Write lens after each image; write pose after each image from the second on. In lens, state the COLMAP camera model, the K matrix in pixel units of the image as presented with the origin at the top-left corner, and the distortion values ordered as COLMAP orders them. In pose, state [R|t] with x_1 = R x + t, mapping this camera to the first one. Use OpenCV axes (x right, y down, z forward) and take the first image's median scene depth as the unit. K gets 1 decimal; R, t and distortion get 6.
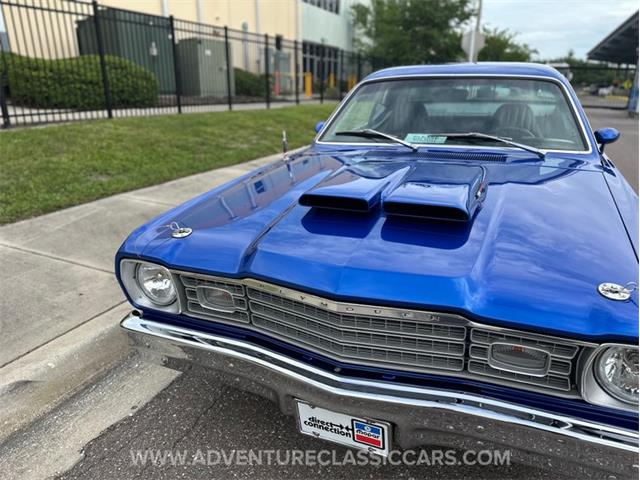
lens RADIAL K [[451.8, 0, 329.2], [0, 451.8, 236.0], [0, 0, 1]] dist [0.030287, -0.036868]
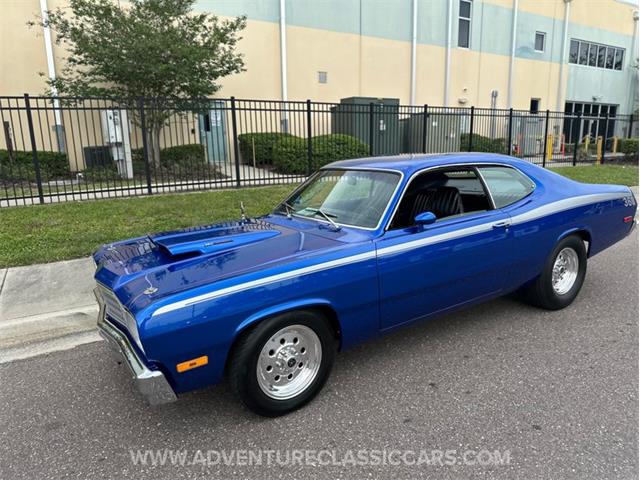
lens RADIAL K [[451.5, 0, 328.8], [0, 451.5, 229.7], [0, 0, 1]] dist [0.042179, -0.050642]
pose [[0.825609, 0.079786, -0.558573, 1.086557], [-0.156278, 0.983558, -0.090501, -0.039013], [0.542168, 0.162011, 0.824504, -0.144231]]
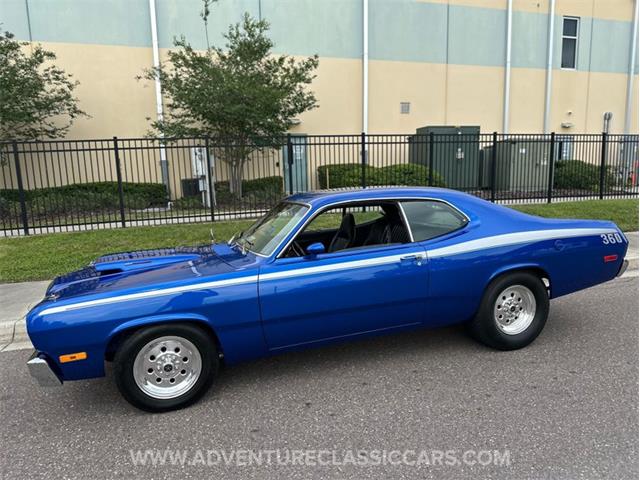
lens RADIAL K [[447.8, 0, 317.3], [0, 447.8, 245.6], [0, 0, 1]] dist [0.044415, -0.062127]
pose [[0.644801, 0.087977, -0.759270, 1.591982], [-0.213180, 0.974636, -0.068109, -0.138293], [0.734020, 0.205778, 0.647201, 0.156102]]
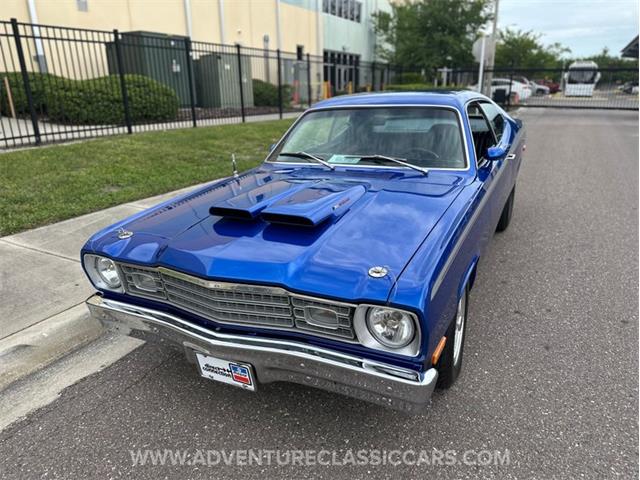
lens RADIAL K [[451.5, 0, 328.8], [0, 451.5, 229.7], [0, 0, 1]] dist [0.042179, -0.050642]
pose [[0.997730, -0.005322, -0.067135, 0.261812], [0.003858, 0.999752, -0.021915, 0.005409], [0.067235, 0.021607, 0.997503, -0.241648]]
